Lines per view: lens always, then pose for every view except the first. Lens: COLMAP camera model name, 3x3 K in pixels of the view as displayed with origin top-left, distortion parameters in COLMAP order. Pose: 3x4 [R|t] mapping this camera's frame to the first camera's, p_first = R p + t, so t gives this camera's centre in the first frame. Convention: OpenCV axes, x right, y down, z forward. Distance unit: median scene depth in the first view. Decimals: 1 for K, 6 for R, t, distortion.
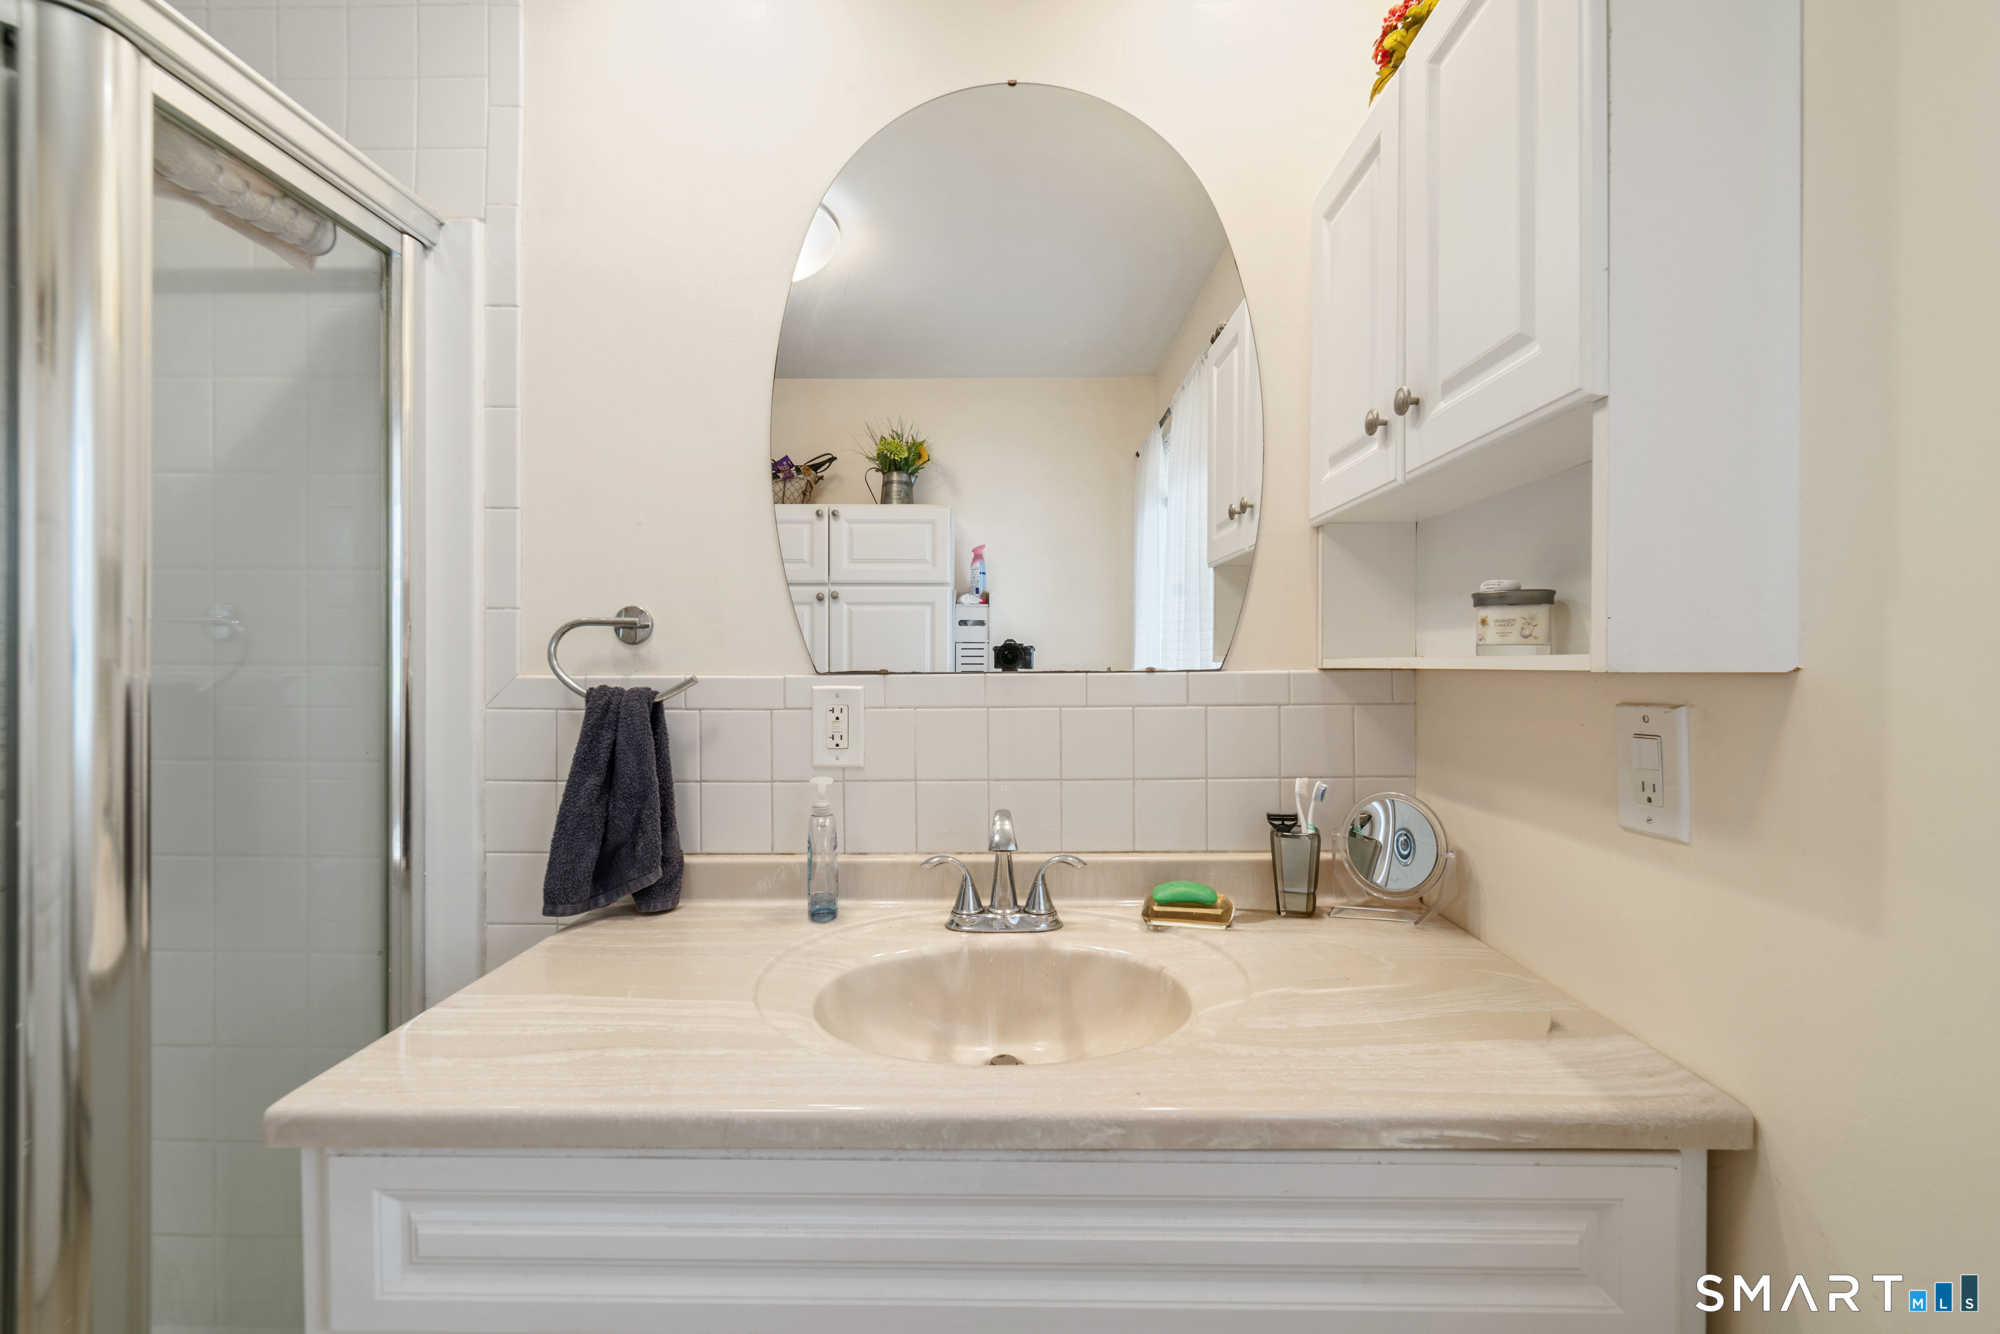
lens RADIAL K [[790.6, 0, 996.9], [0, 790.6, 651.1], [0, 0, 1]] dist [-0.001342, 0.000801]
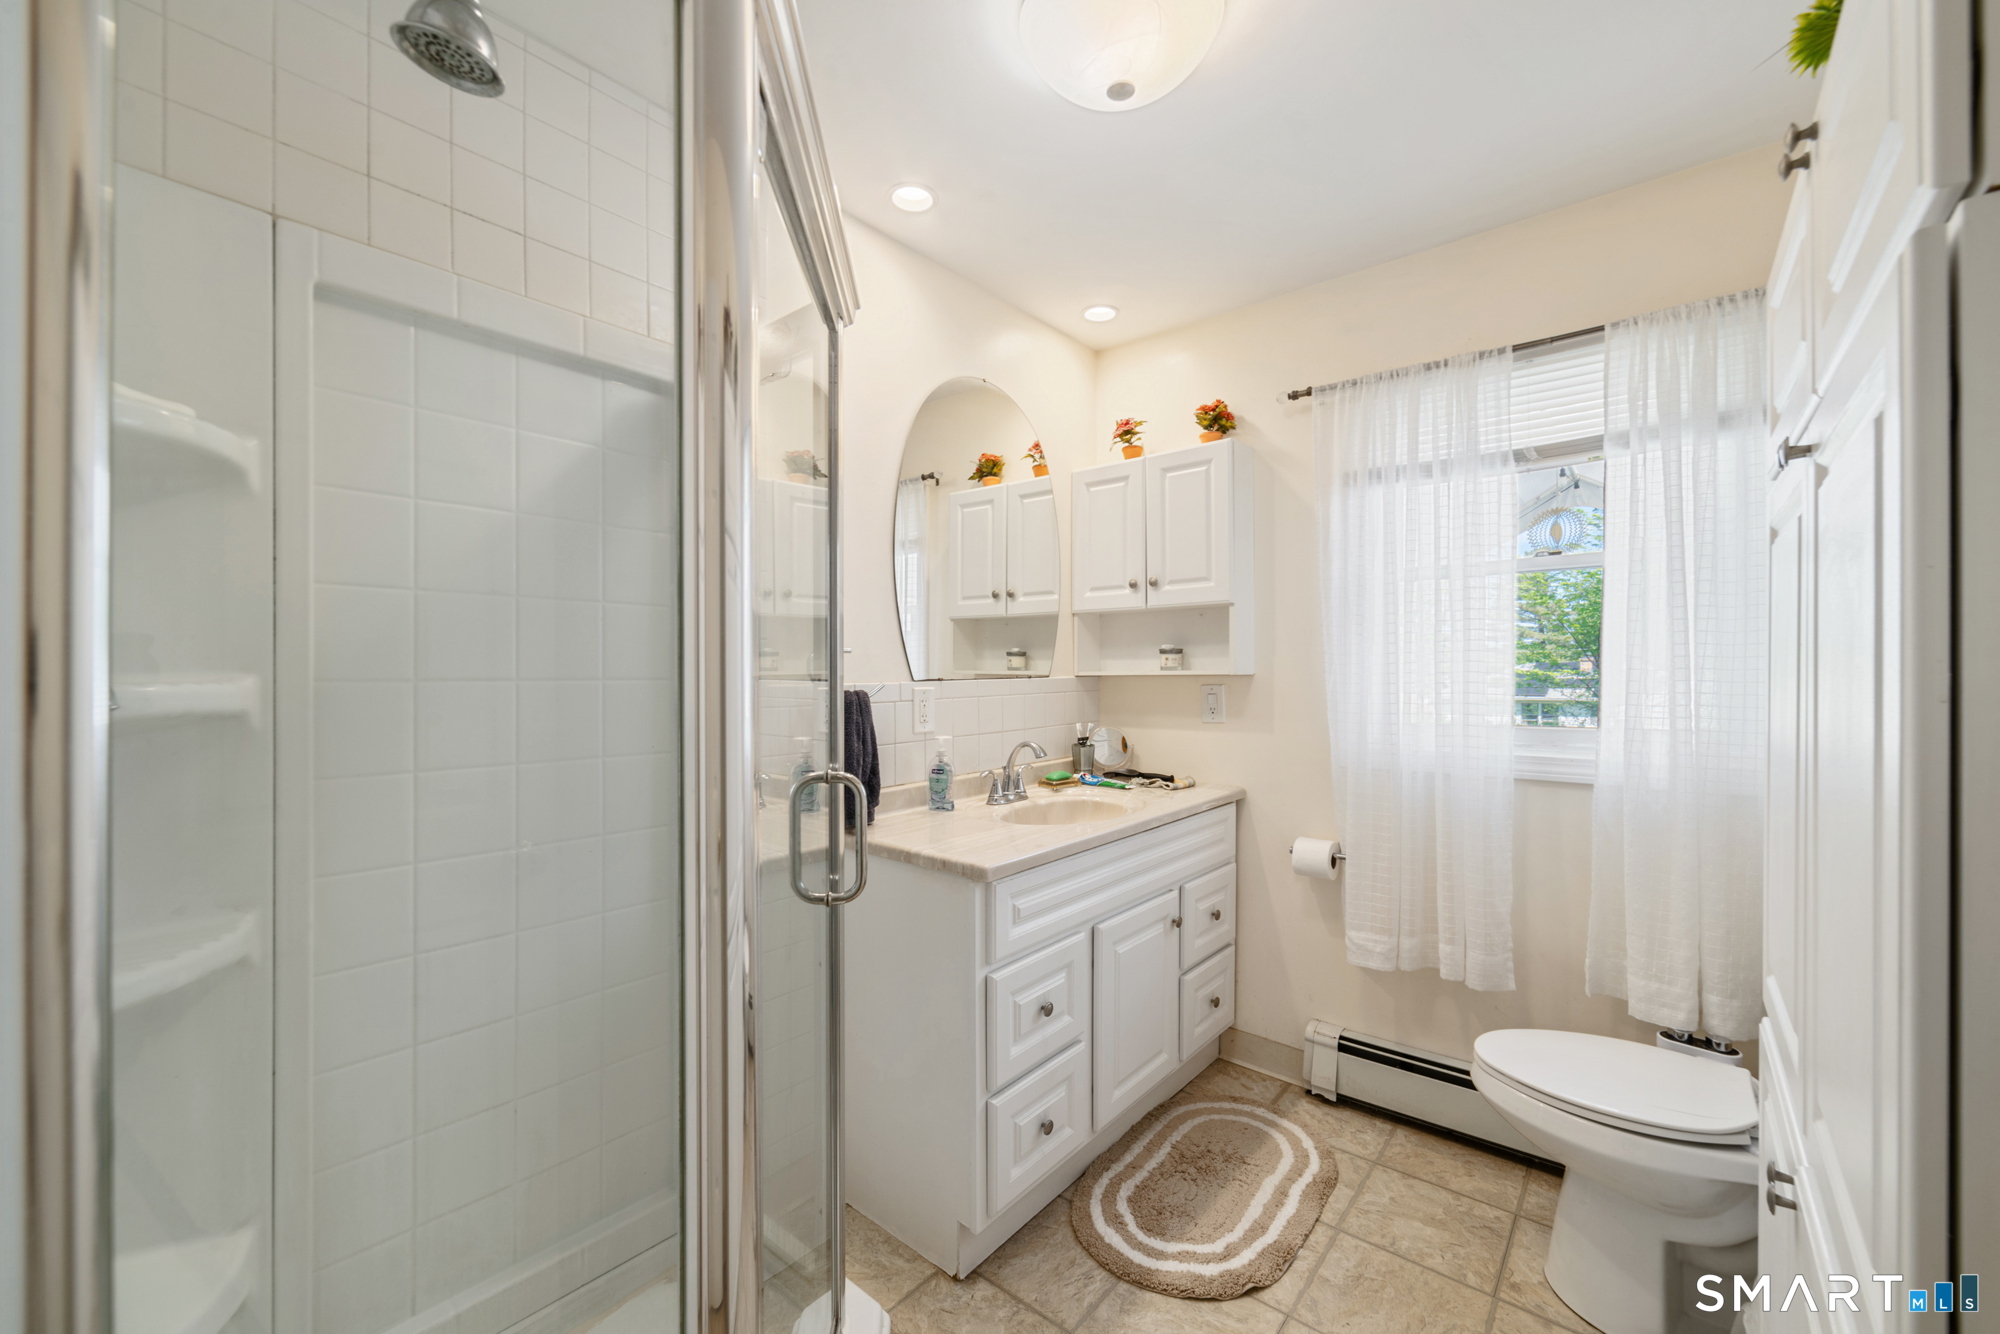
lens RADIAL K [[779.3, 0, 1013.2], [0, 779.3, 670.8], [0, 0, 1]] dist [0.001839, 0.000602]
pose [[0.620948, -0.003651, 0.783843, -1.994369], [-0.003872, 0.999963, 0.007725, -0.013038], [-0.783842, -0.007831, 0.620910, -0.358484]]
